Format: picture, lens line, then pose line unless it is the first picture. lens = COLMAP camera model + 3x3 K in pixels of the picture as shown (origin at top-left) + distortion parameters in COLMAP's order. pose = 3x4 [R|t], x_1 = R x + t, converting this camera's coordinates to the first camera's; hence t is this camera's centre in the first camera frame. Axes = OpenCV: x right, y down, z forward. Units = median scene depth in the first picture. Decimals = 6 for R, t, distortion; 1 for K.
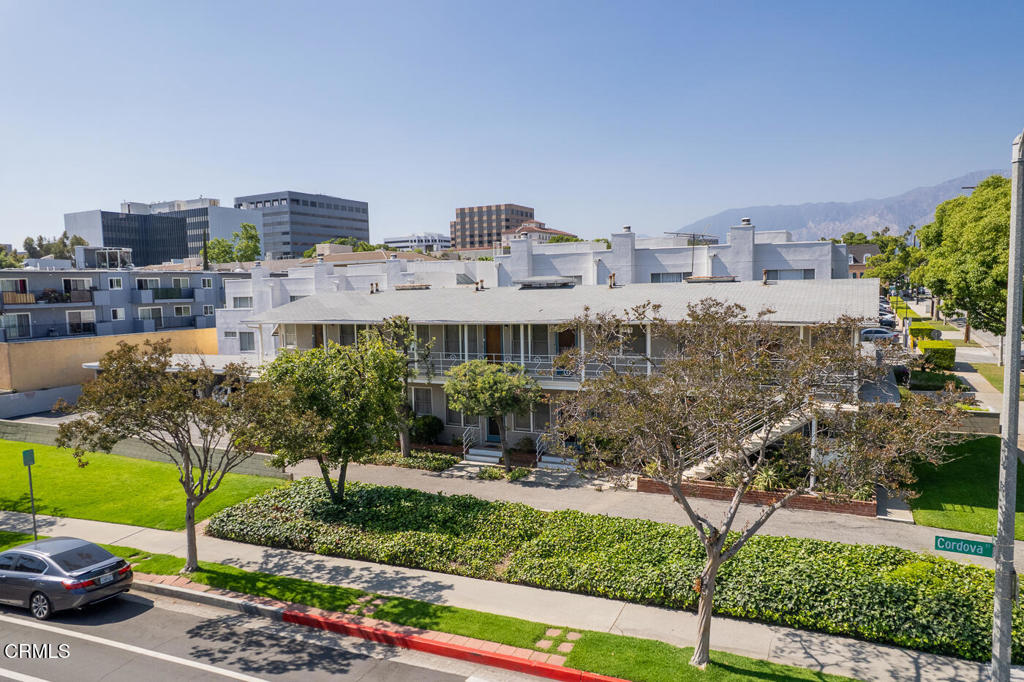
lens RADIAL K [[686.6, 0, 517.2], [0, 686.6, 351.4], [0, 0, 1]] dist [-0.077779, 0.073189]
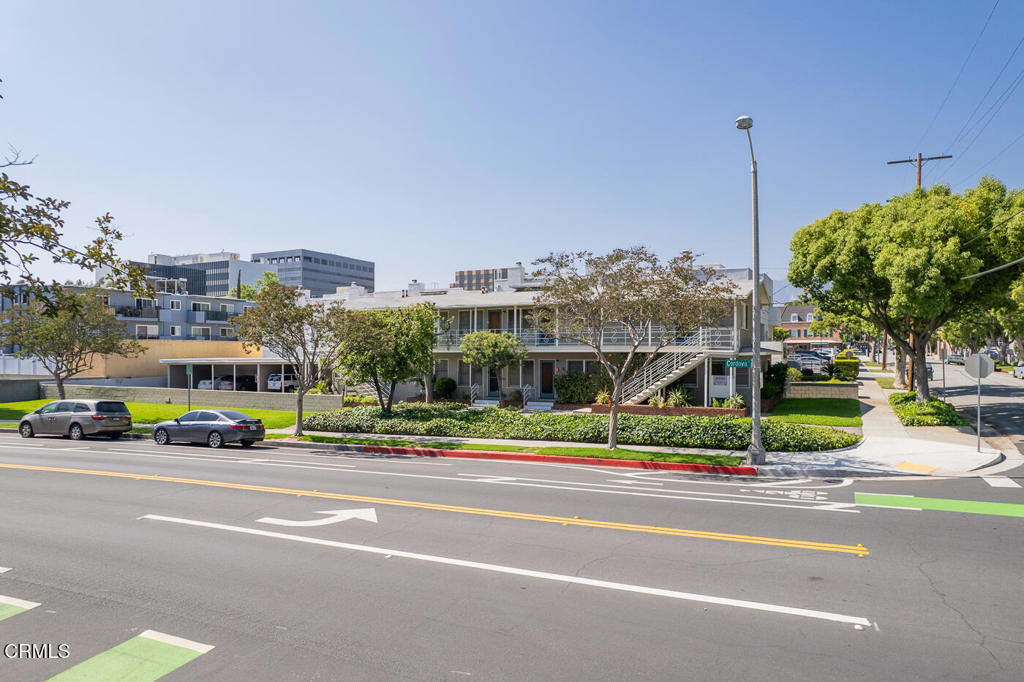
lens RADIAL K [[664.4, 0, 515.3], [0, 664.4, 347.4], [0, 0, 1]] dist [-0.047564, 0.001629]
pose [[0.999668, 0.024877, 0.006693, -0.000204], [-0.024076, 0.994617, -0.100785, 0.169072], [-0.009164, 0.100591, 0.994886, -0.342588]]
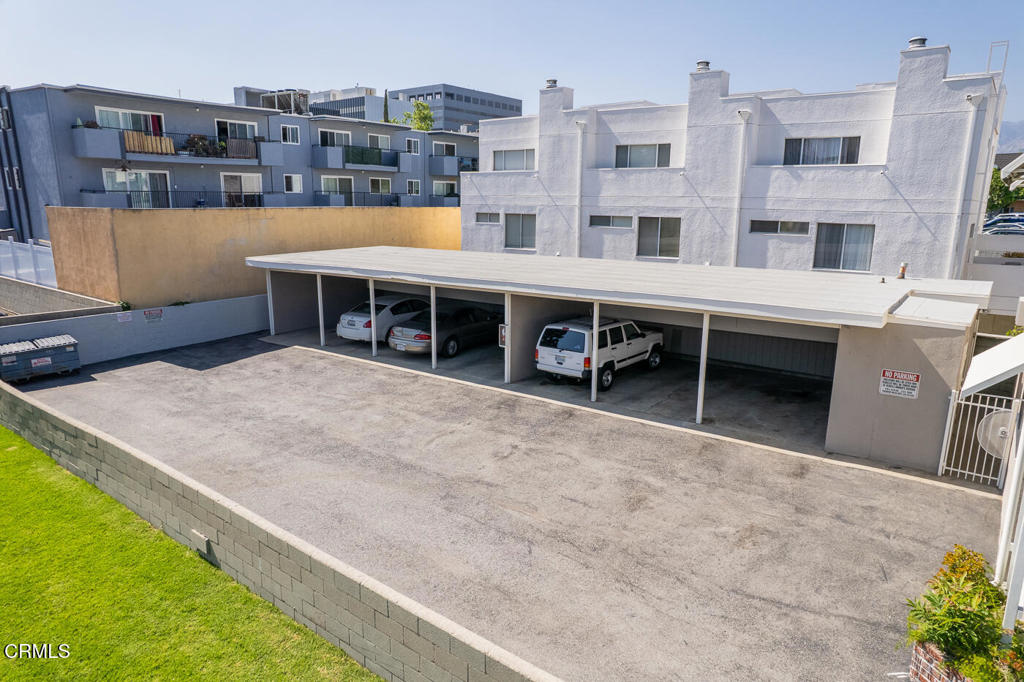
lens RADIAL K [[658.3, 0, 516.1], [0, 658.3, 346.4], [0, 0, 1]] dist [-0.074544, 0.066543]
pose [[0.983395, 0.072592, -0.166326, -0.589397], [-0.051262, 0.990302, 0.129125, 0.018430], [0.174087, -0.118455, 0.977580, 0.899601]]
